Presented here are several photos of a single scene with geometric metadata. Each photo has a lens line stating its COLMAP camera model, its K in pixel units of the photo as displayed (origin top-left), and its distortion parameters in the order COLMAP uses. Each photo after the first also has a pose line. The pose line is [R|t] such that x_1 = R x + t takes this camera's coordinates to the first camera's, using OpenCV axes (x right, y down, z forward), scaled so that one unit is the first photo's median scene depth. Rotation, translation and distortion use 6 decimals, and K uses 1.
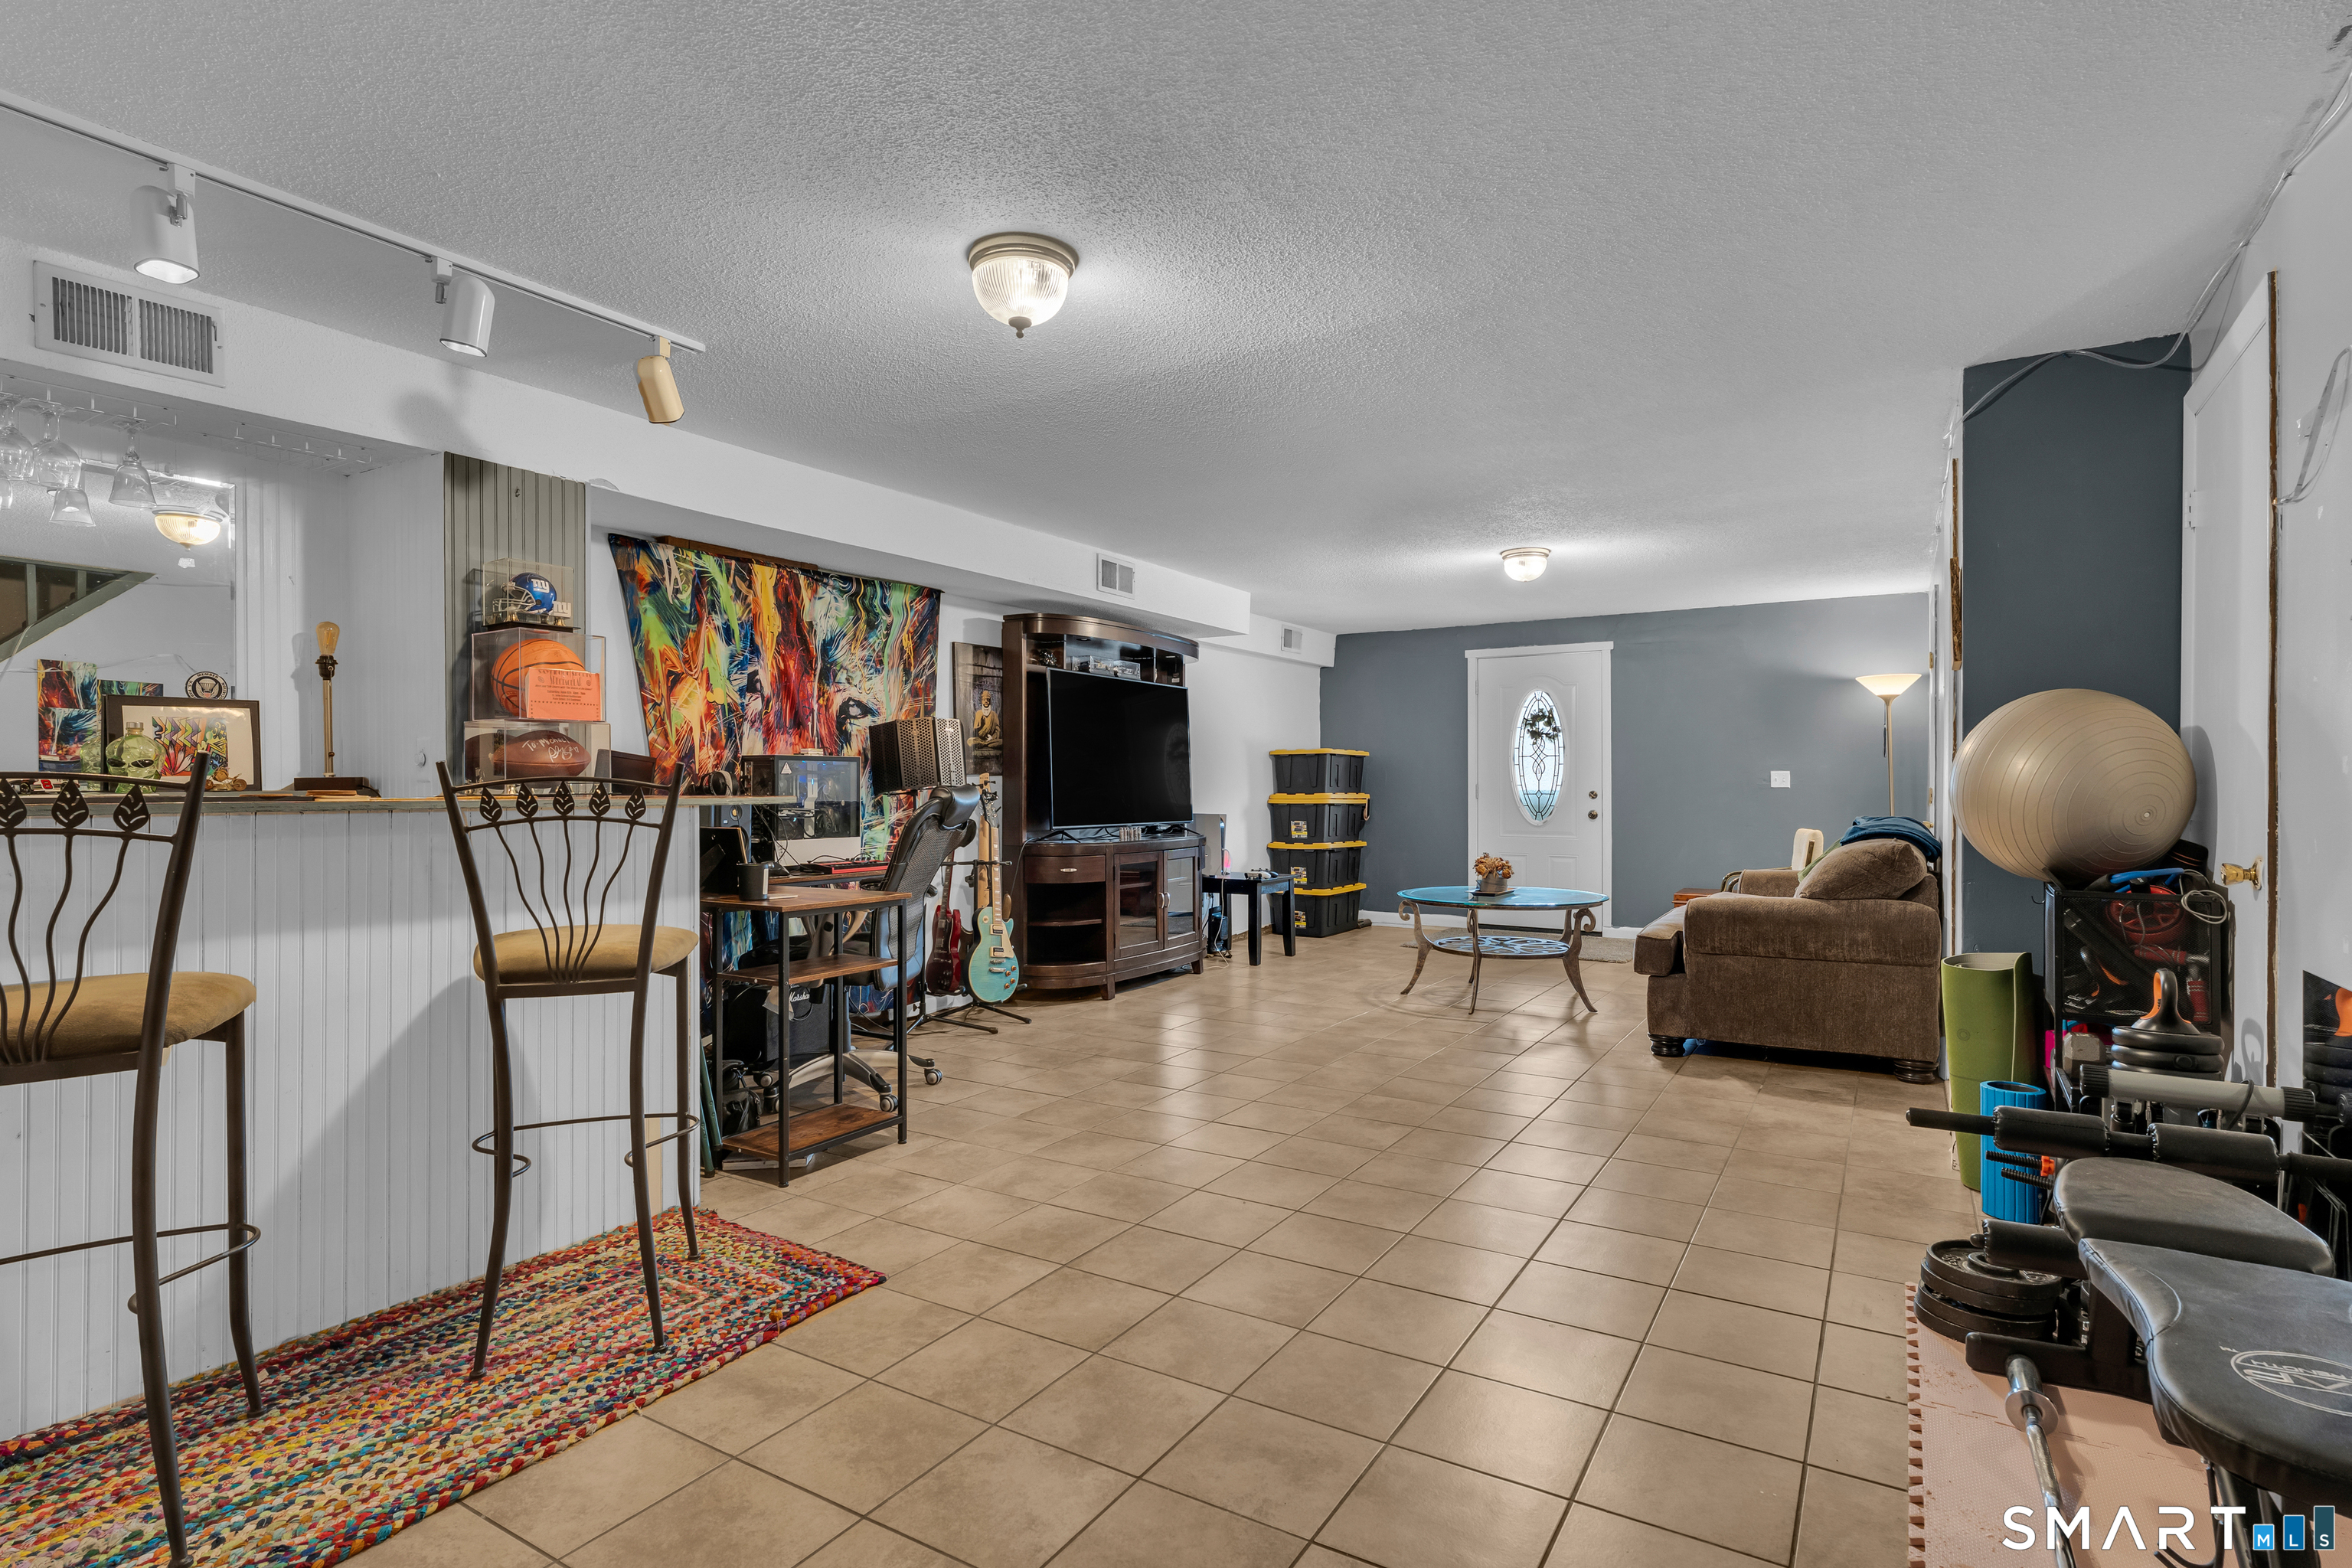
lens RADIAL K [[1190.0, 0, 1169.4], [0, 1190.0, 777.6], [0, 0, 1]] dist [0.000736, 0.000661]
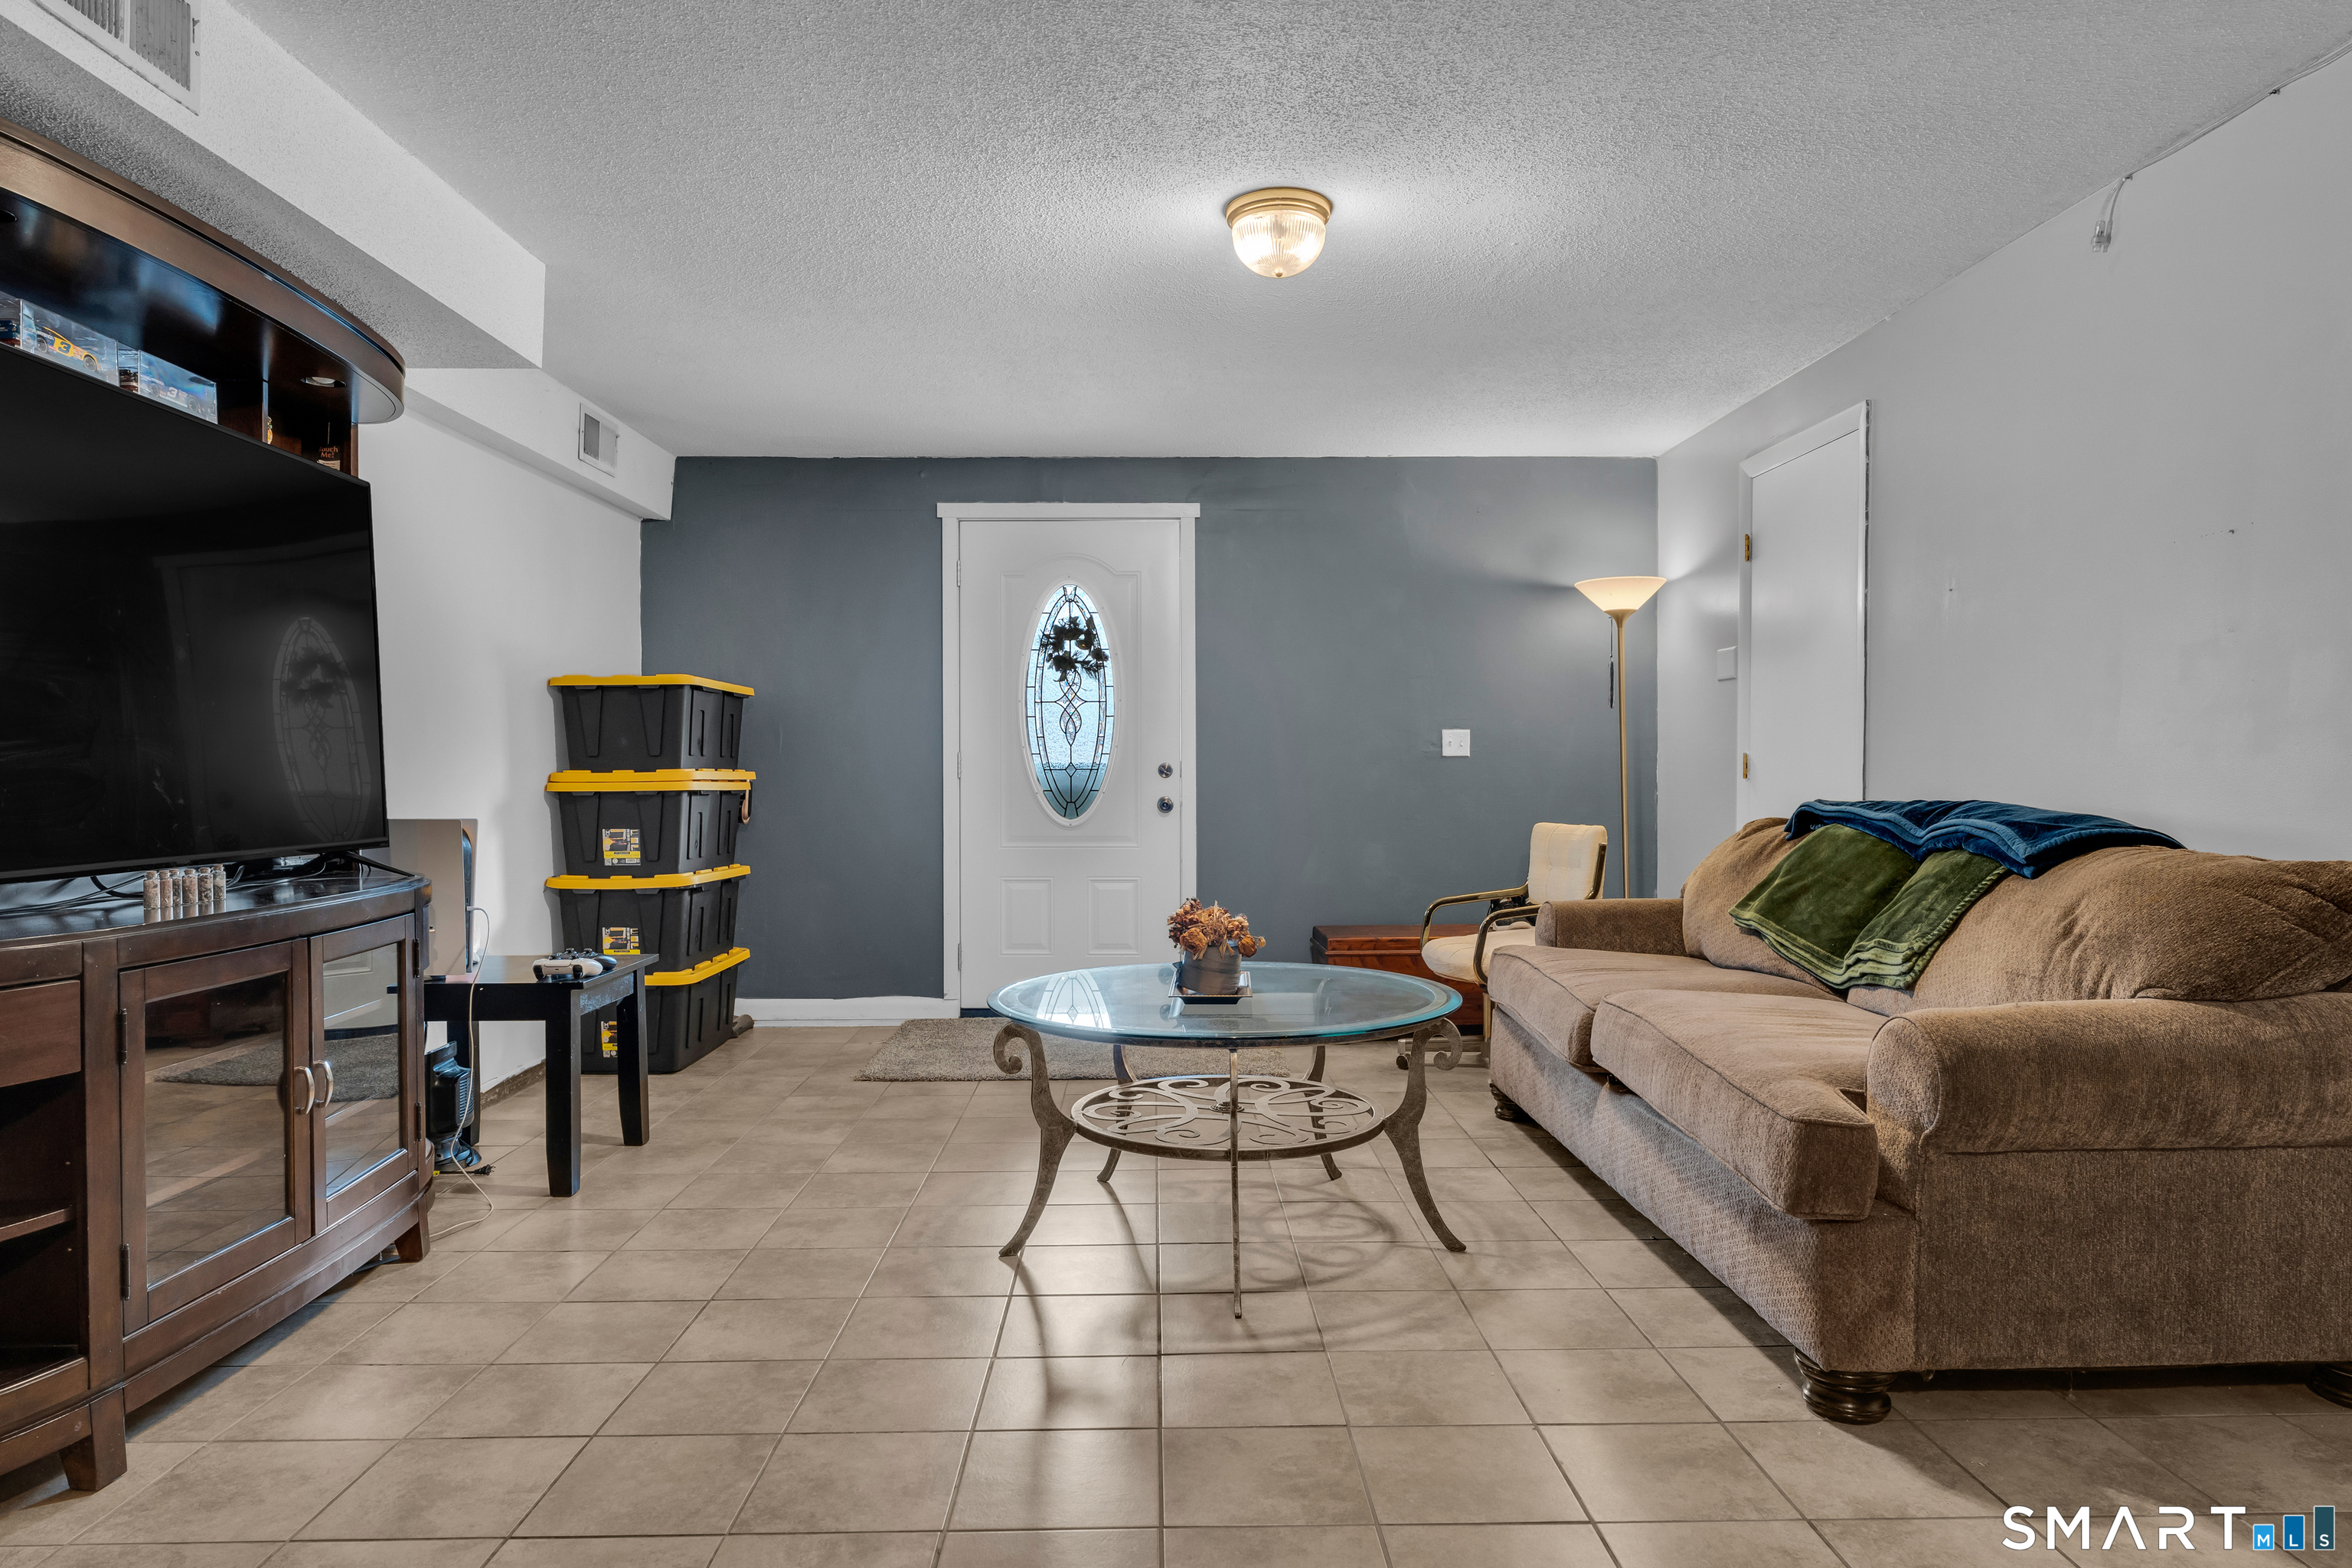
lens RADIAL K [[1444.8, 0, 1176.0], [0, 1444.8, 784.0], [0, 0, 1]] dist [0.004845, 0.000781]
pose [[0.841958, -0.008855, 0.539470, -0.014486], [0.000280, 0.999872, 0.015975, 0.009936], [-0.539543, -0.013299, 0.841853, 0.407533]]
